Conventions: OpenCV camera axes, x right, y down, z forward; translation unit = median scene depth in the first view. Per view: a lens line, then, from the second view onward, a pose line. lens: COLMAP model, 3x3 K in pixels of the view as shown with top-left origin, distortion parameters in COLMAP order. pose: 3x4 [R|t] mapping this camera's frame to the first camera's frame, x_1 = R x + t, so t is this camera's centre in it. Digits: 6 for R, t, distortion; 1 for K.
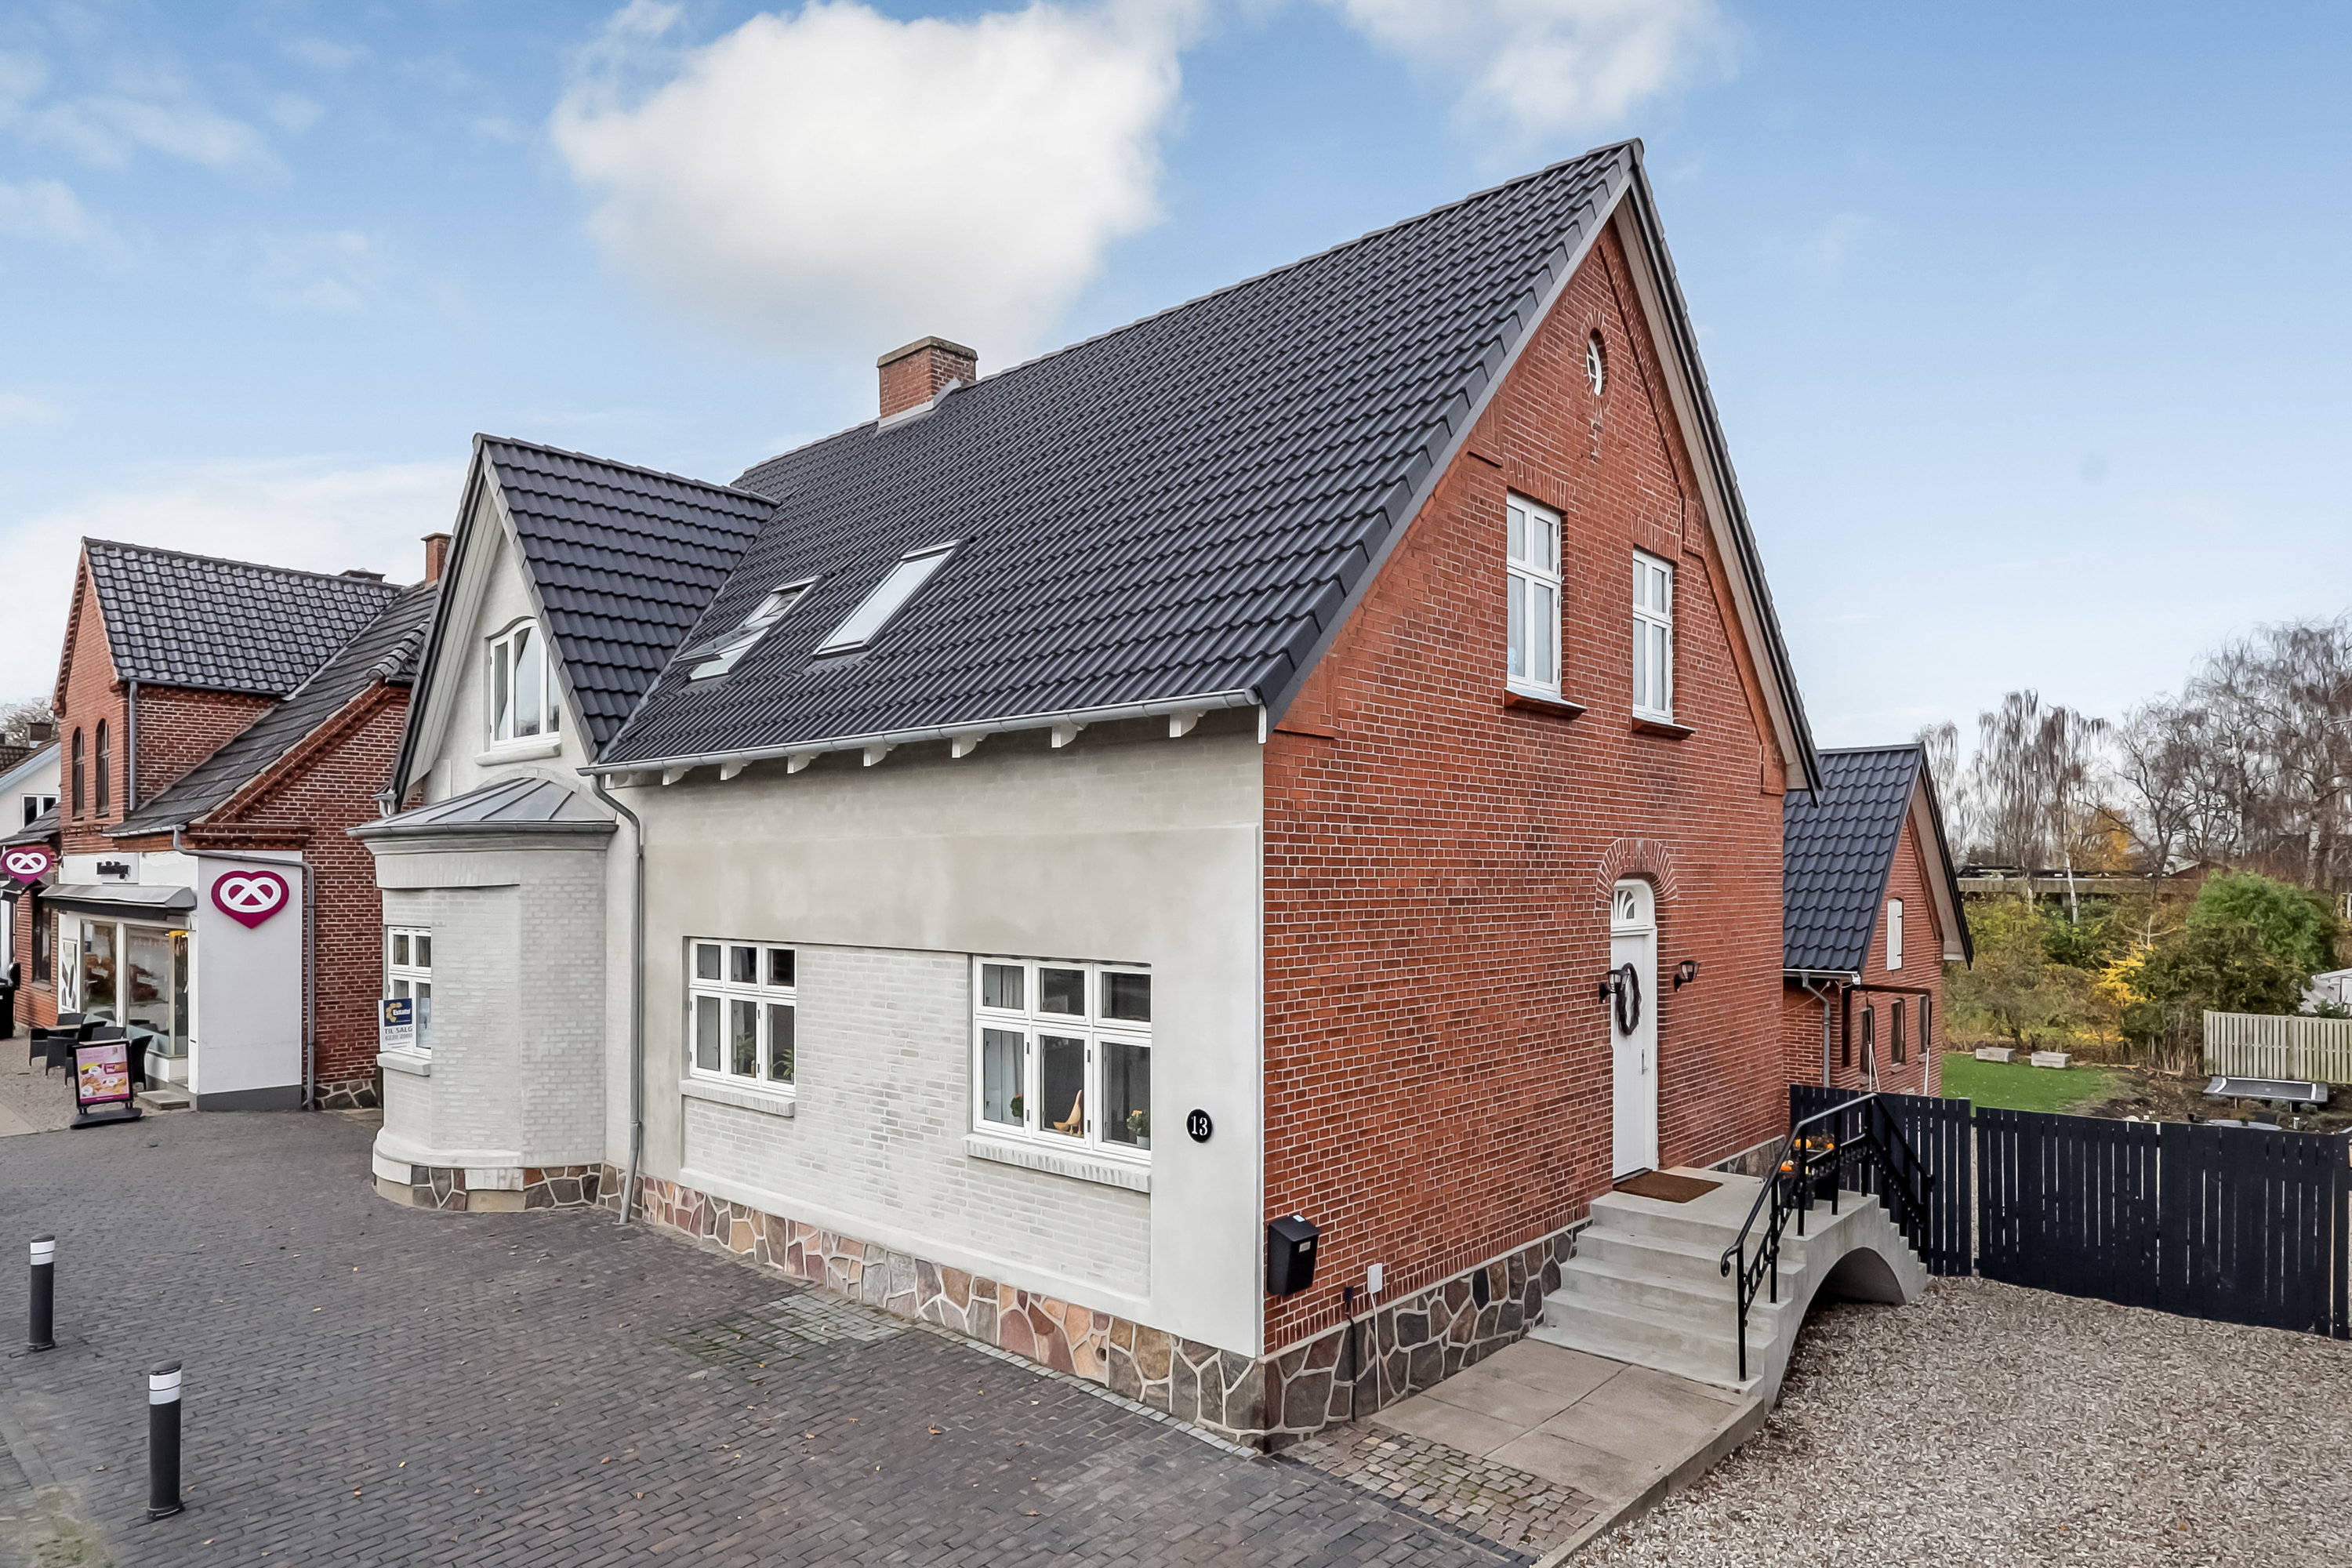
lens RADIAL K [[1371.8, 0, 1176.7], [0, 1371.8, 877.0], [0, 0, 1]] dist [-0.004474, -0.001626]
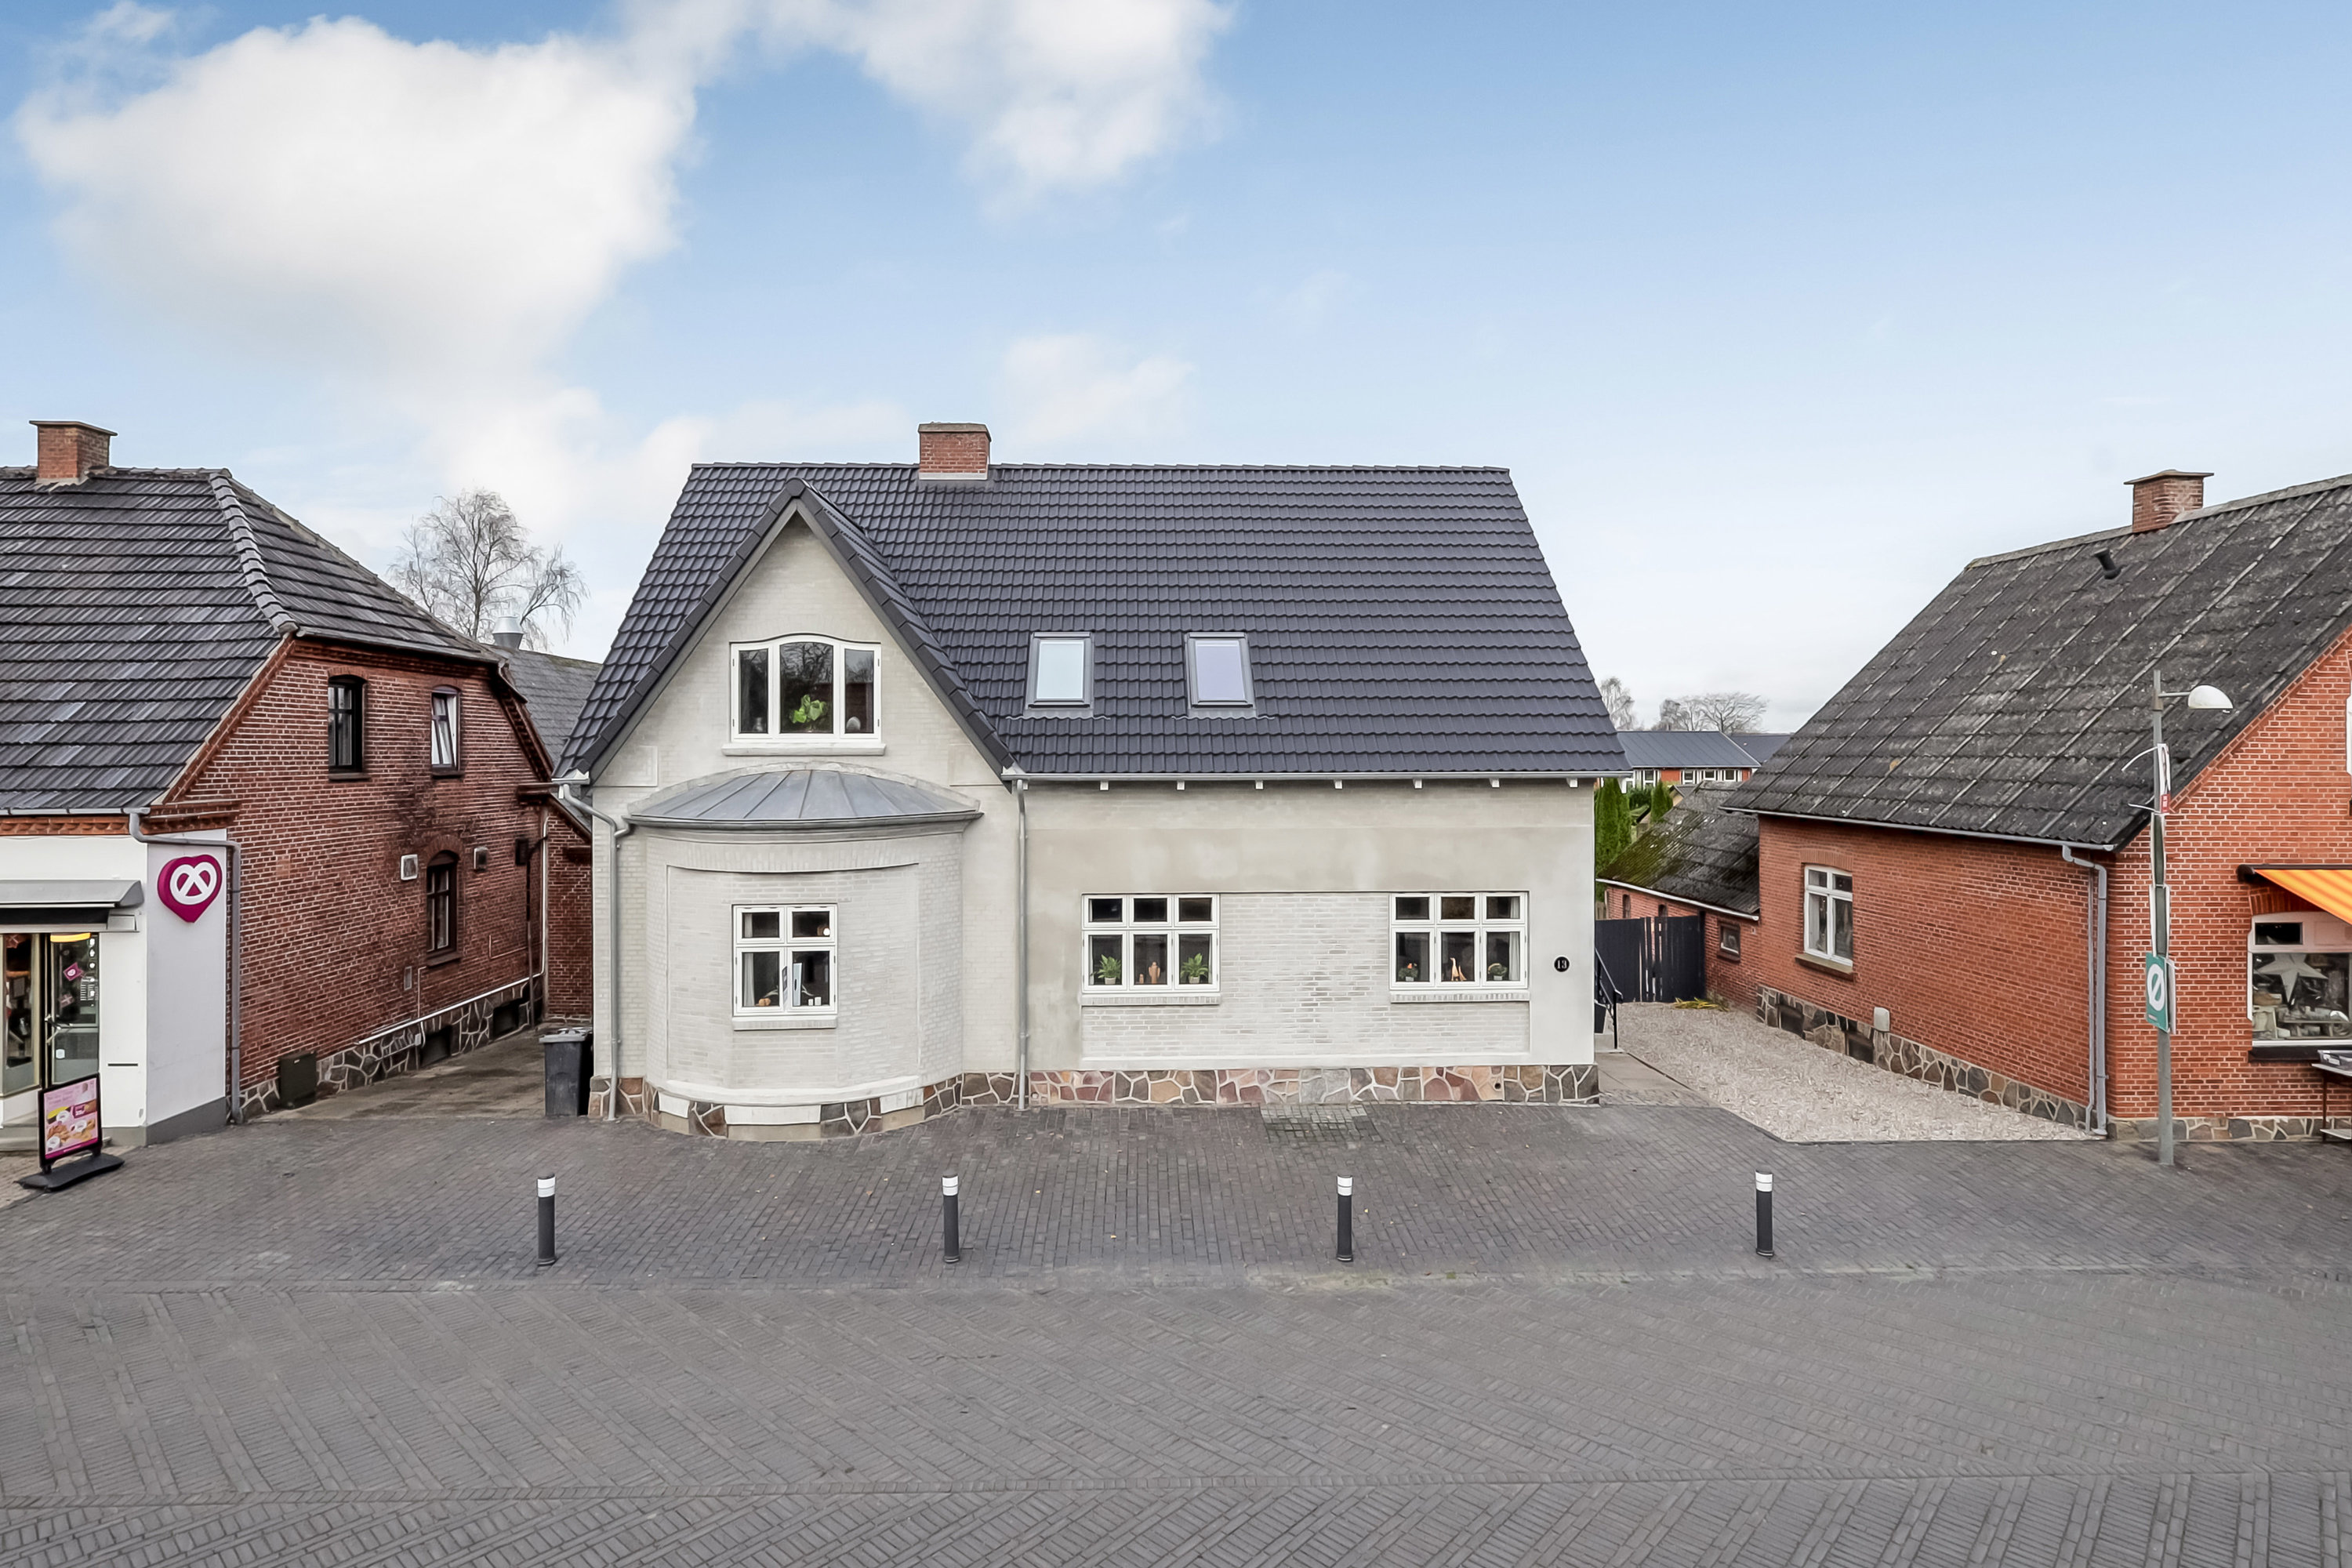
lens RADIAL K [[1202.9, 0, 1177.5], [0, 1202.9, 768.7], [0, 0, 1]] dist [-0.002986, 0.000097]
pose [[0.715833, -0.007764, 0.698229, -1.234797], [0.003283, 0.999965, 0.007754, -0.102335], [-0.698264, -0.003258, 0.715833, 0.047370]]
